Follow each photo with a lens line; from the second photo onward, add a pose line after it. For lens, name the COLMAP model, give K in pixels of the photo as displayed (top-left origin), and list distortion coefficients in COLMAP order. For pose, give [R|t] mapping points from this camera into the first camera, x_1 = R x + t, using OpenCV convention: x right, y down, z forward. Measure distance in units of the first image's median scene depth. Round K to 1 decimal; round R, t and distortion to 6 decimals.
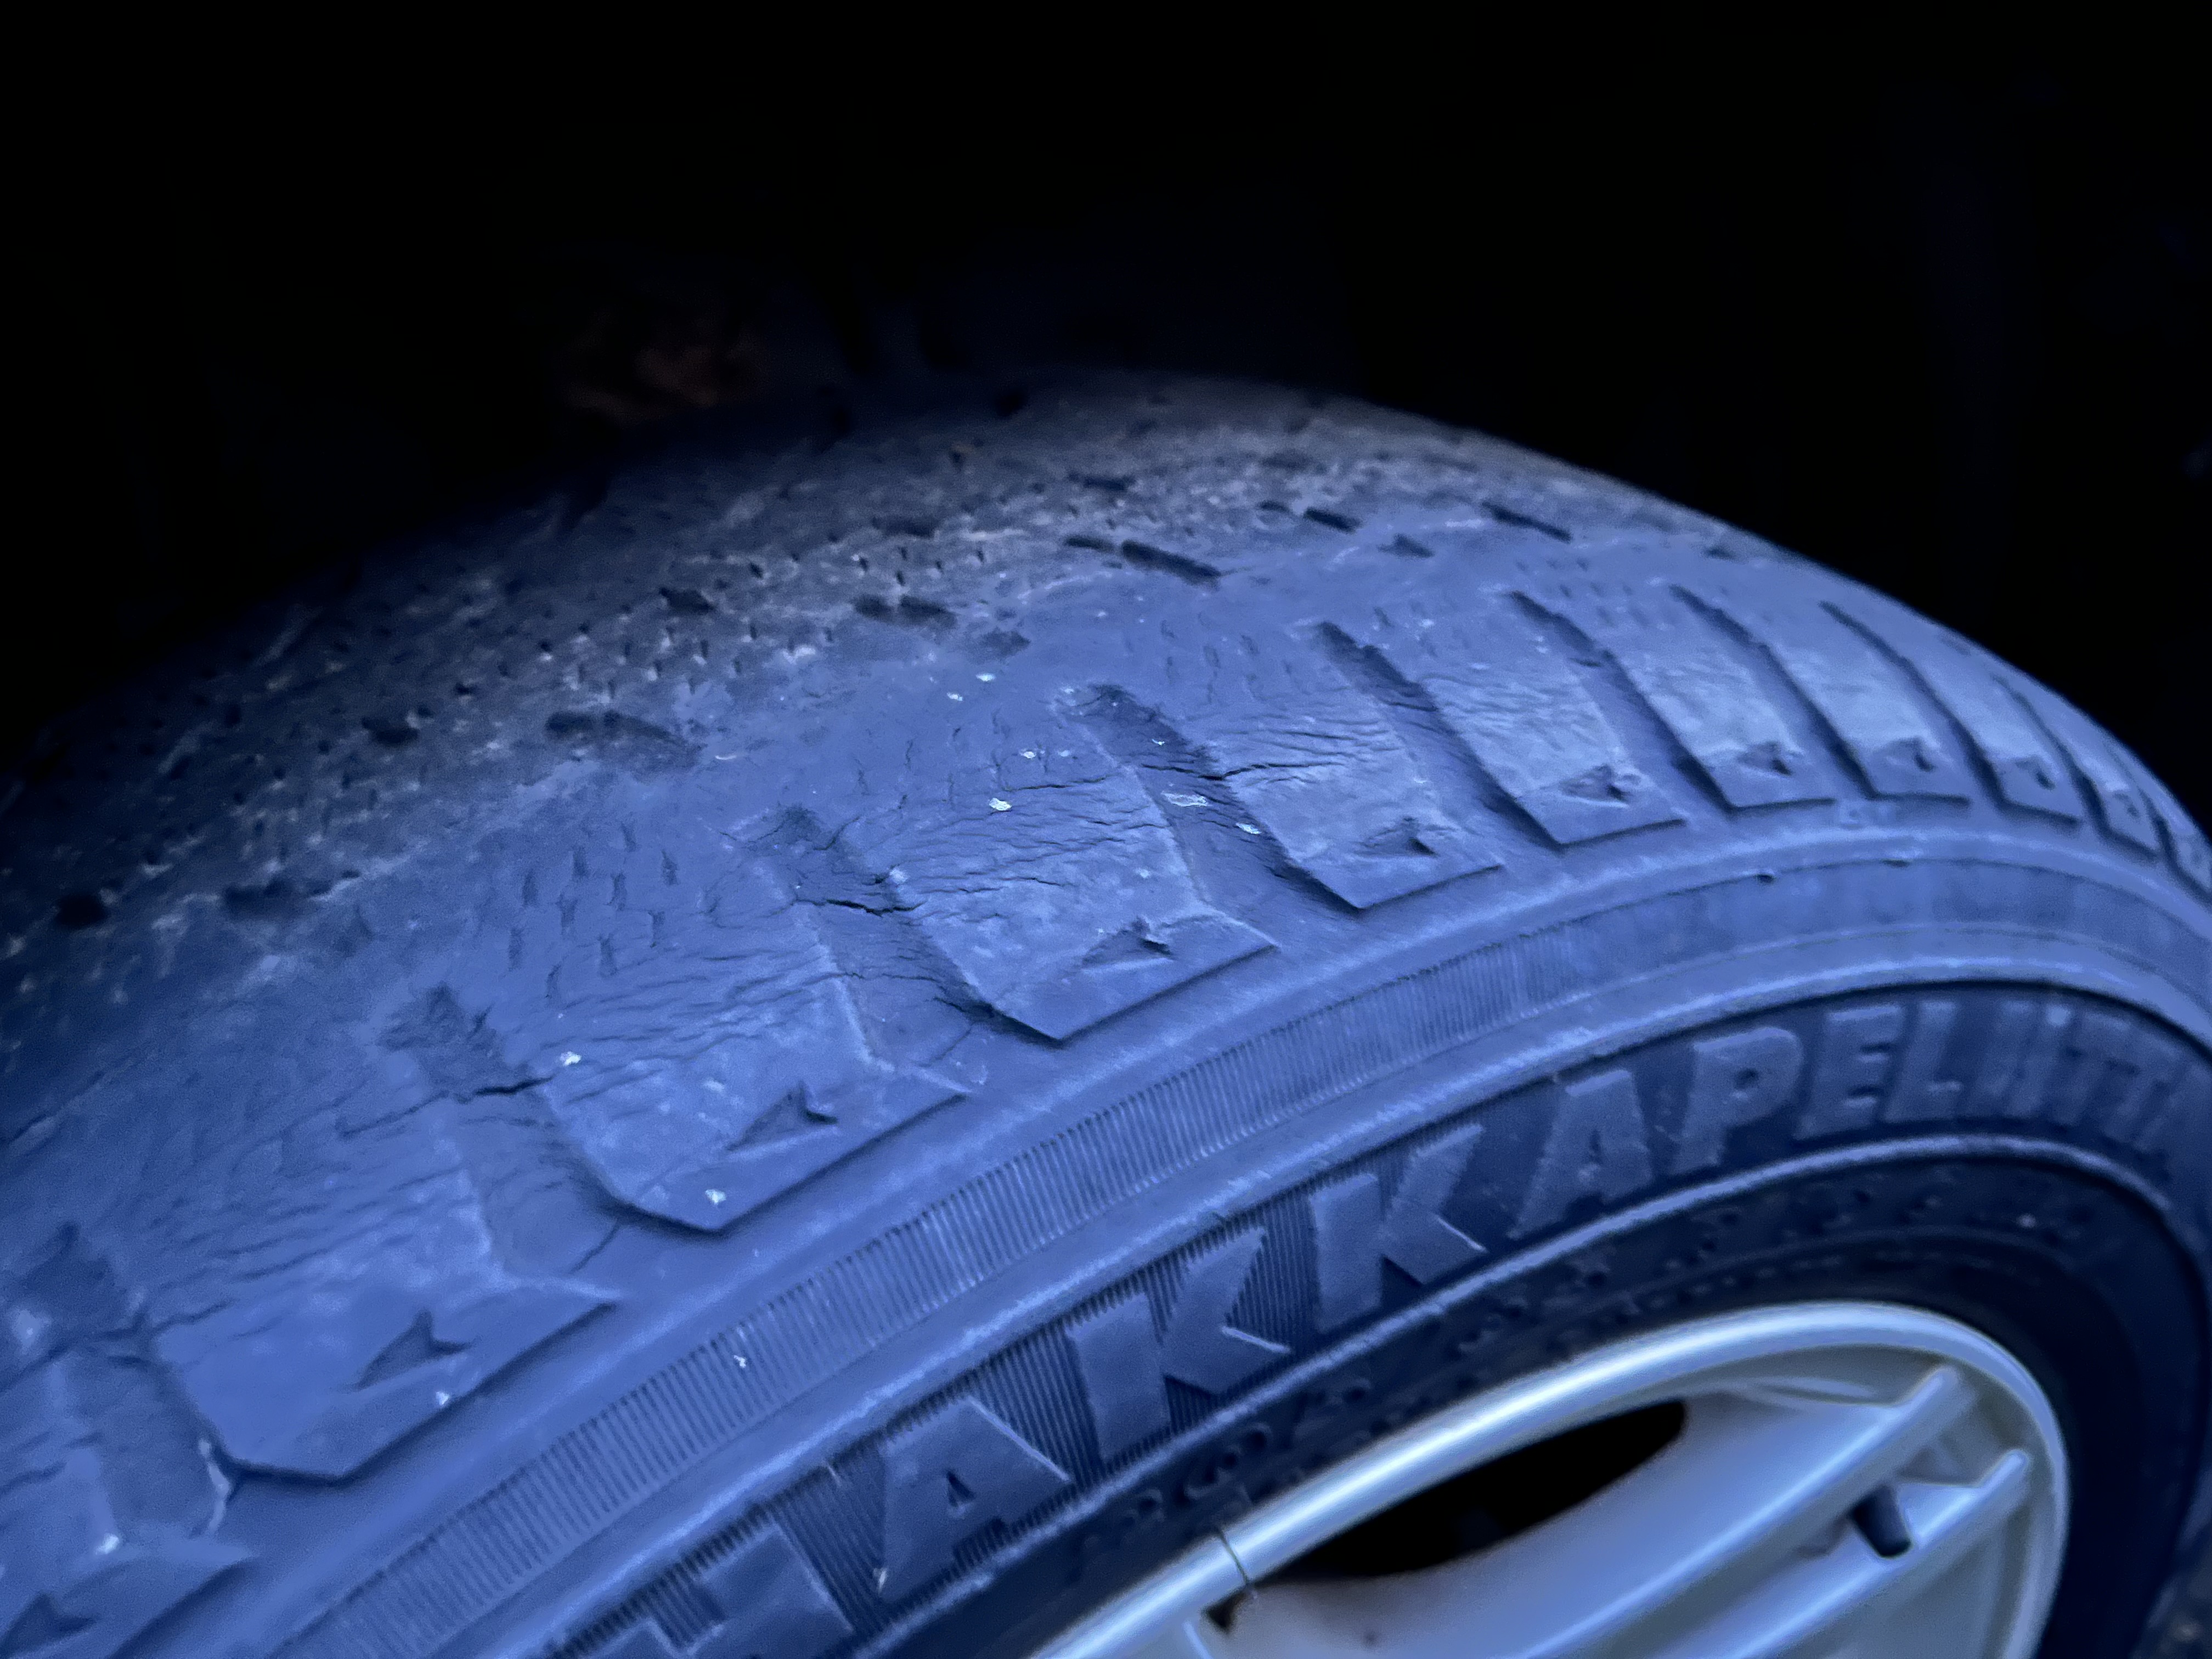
lens RADIAL K [[1718.3, 0, 1106.0], [0, 1718.3, 829.5], [0, 0, 1]] dist [0.040340, -0.121967]
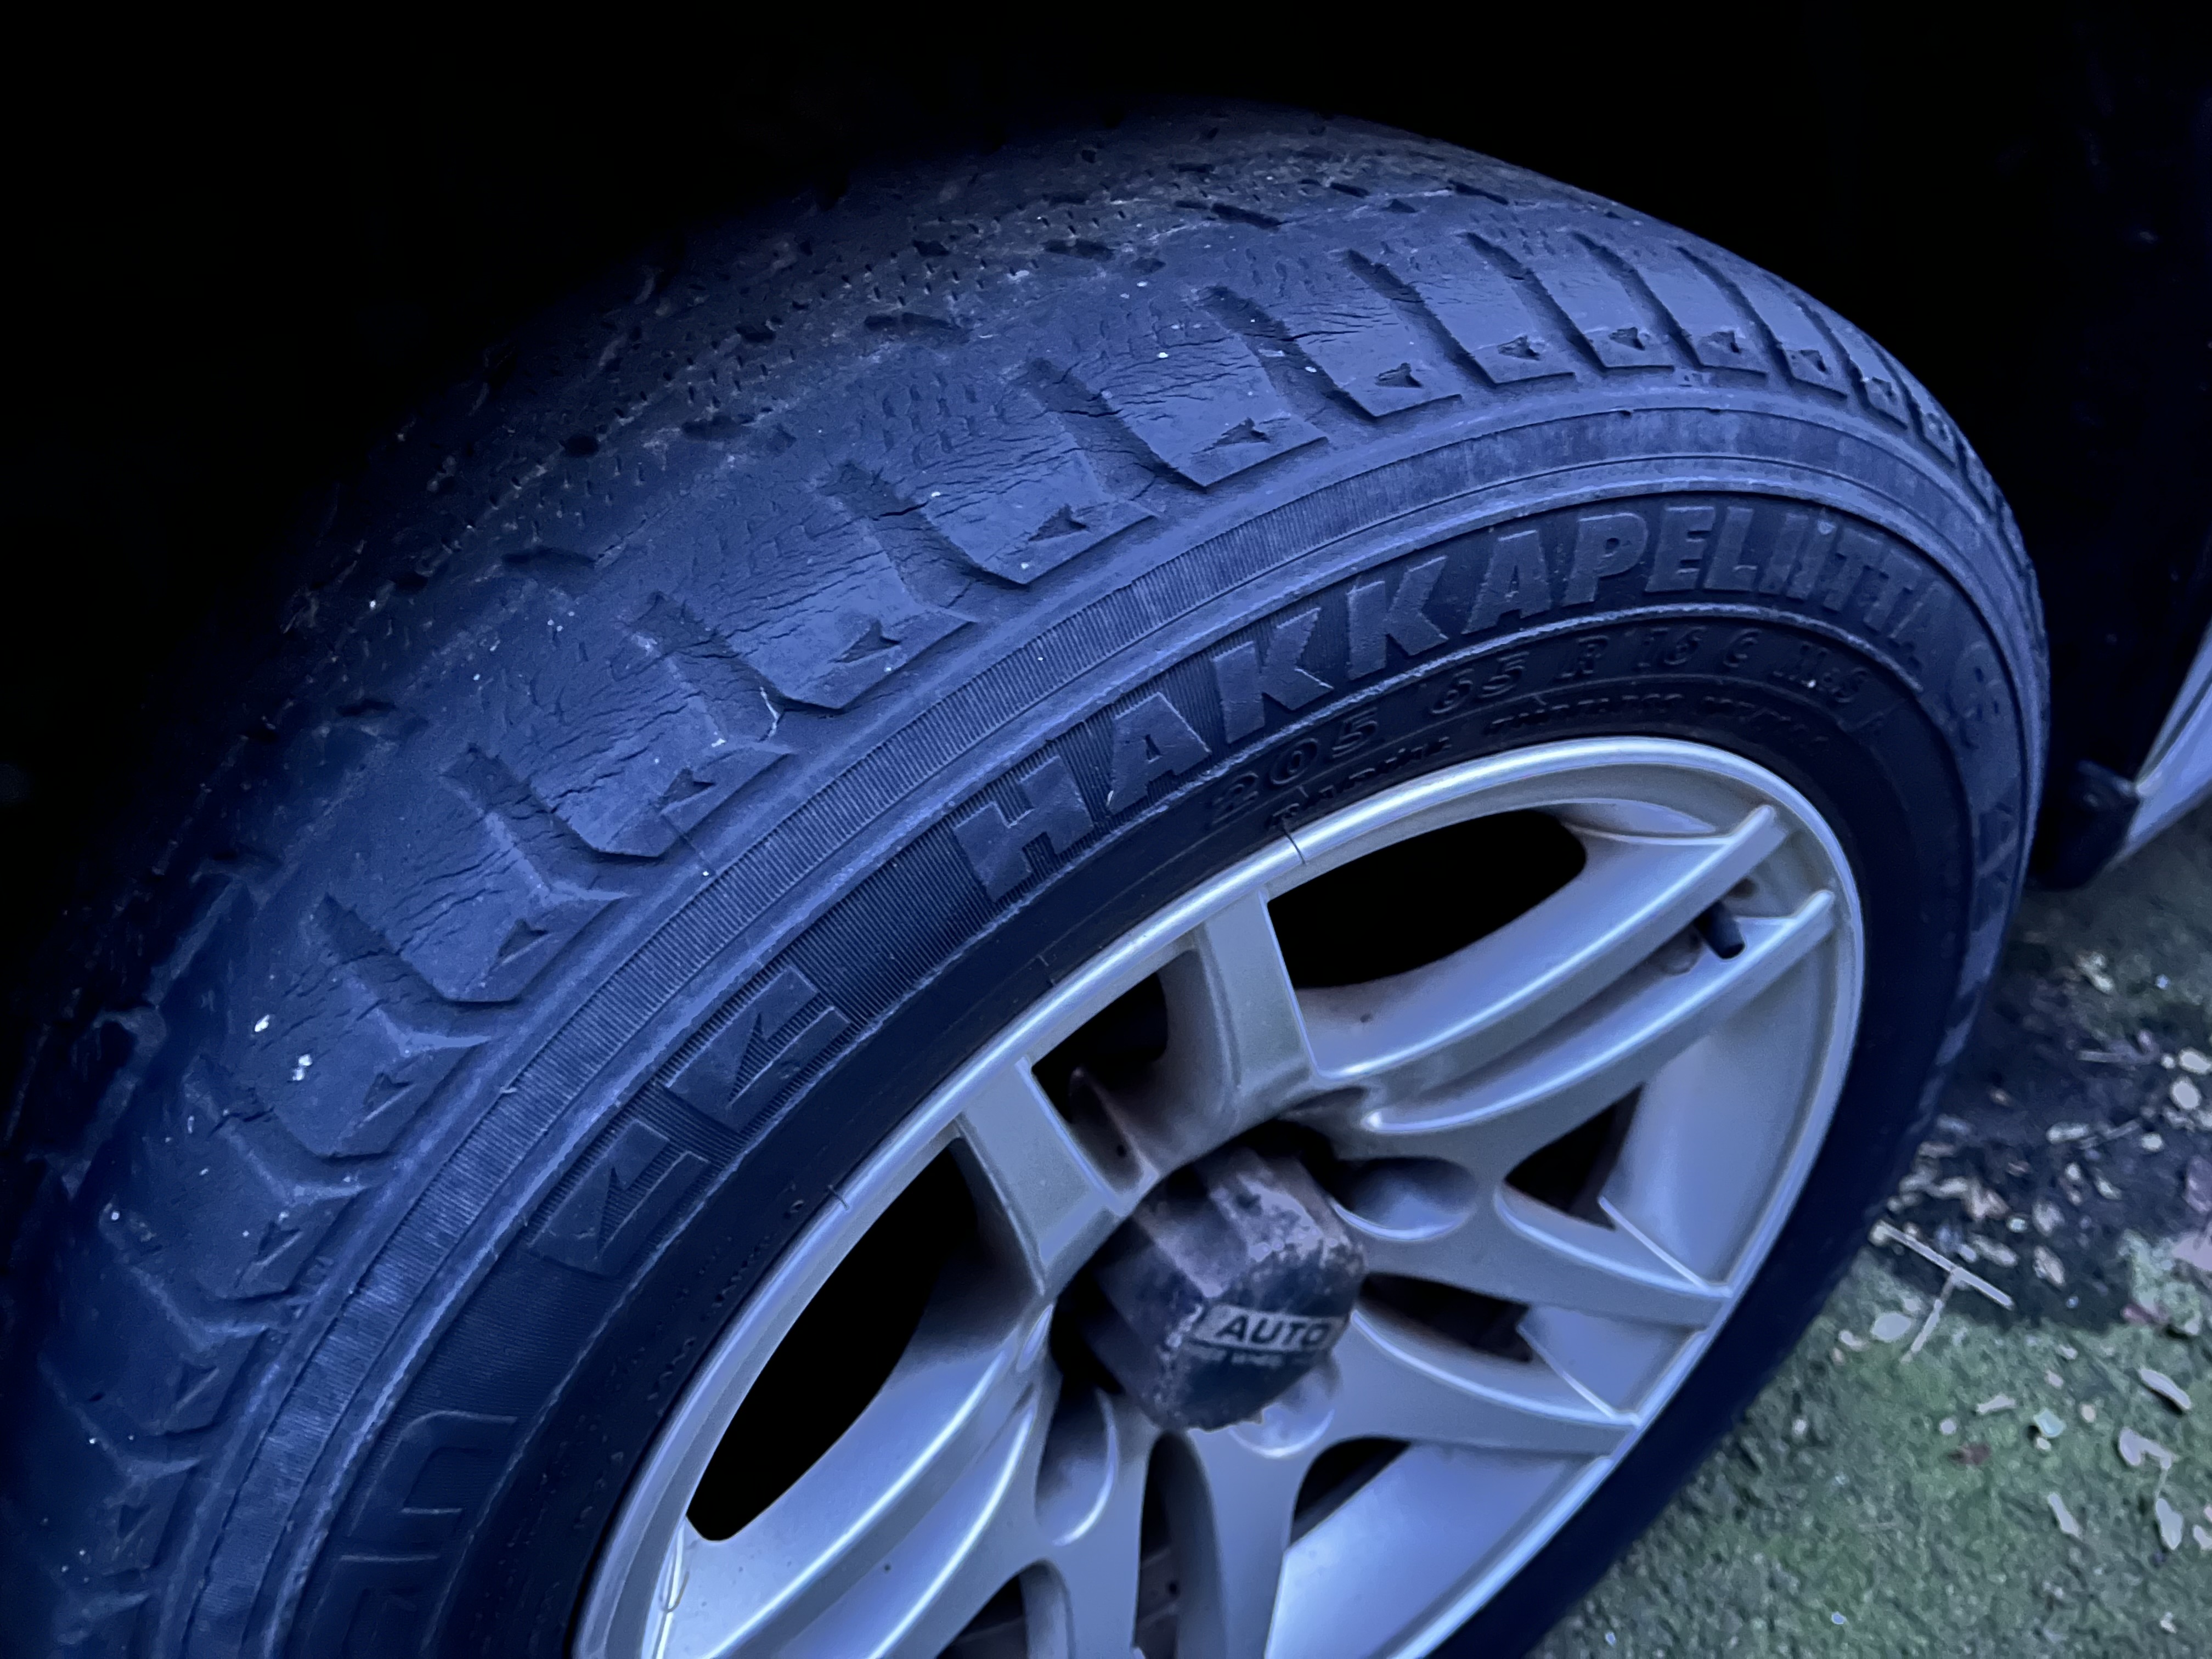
lens RADIAL K [[1662.4, 0, 1106.0], [0, 1662.4, 829.5], [0, 0, 1]] dist [0.006935, -0.004400]
pose [[0.999528, -0.024619, 0.018402, -0.145209], [0.021805, 0.989912, 0.139997, 0.197736], [-0.021663, -0.139529, 0.989981, -0.611045]]
